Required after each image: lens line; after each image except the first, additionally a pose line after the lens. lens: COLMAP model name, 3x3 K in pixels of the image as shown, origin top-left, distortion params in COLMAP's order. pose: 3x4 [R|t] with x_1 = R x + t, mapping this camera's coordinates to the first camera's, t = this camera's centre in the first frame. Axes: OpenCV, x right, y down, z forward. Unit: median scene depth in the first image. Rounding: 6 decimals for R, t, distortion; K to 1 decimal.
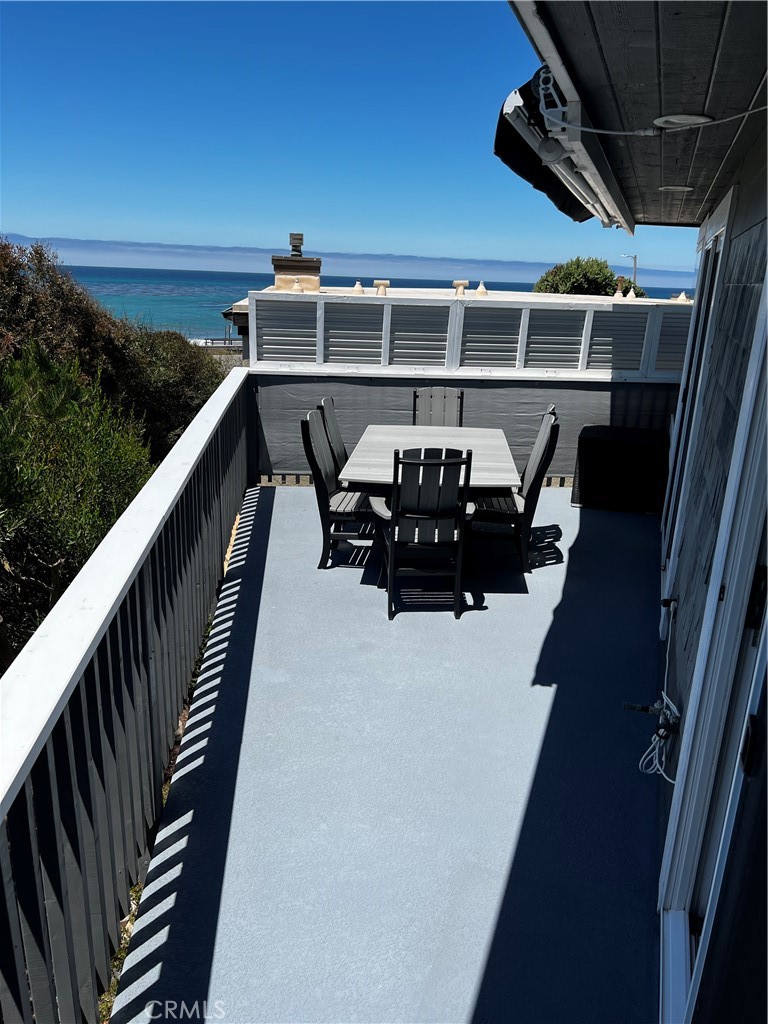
lens RADIAL K [[772.8, 0, 380.6], [0, 772.8, 516.5], [0, 0, 1]] dist [0.059566, -0.060138]
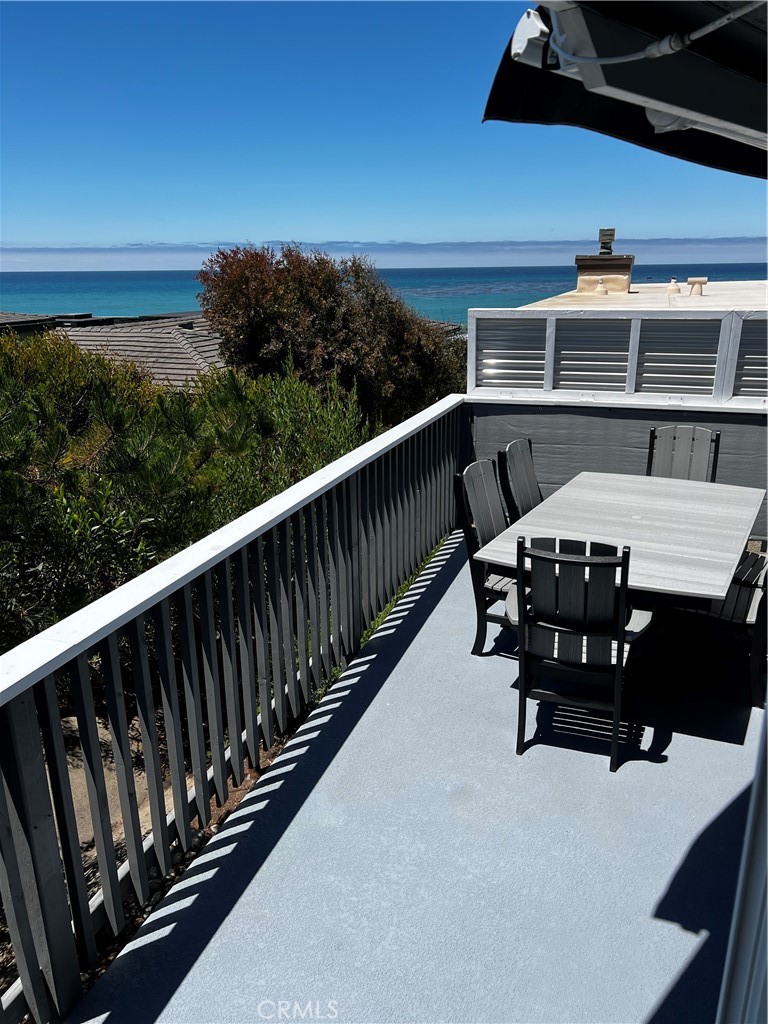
lens RADIAL K [[772.8, 0, 385.3], [0, 772.8, 508.8], [0, 0, 1]] dist [0.059566, -0.060138]
pose [[0.908205, 0.080038, -0.410801, 0.117300], [-0.081745, 0.996563, 0.013442, -0.065026], [0.410465, 0.021373, 0.911626, 0.157288]]
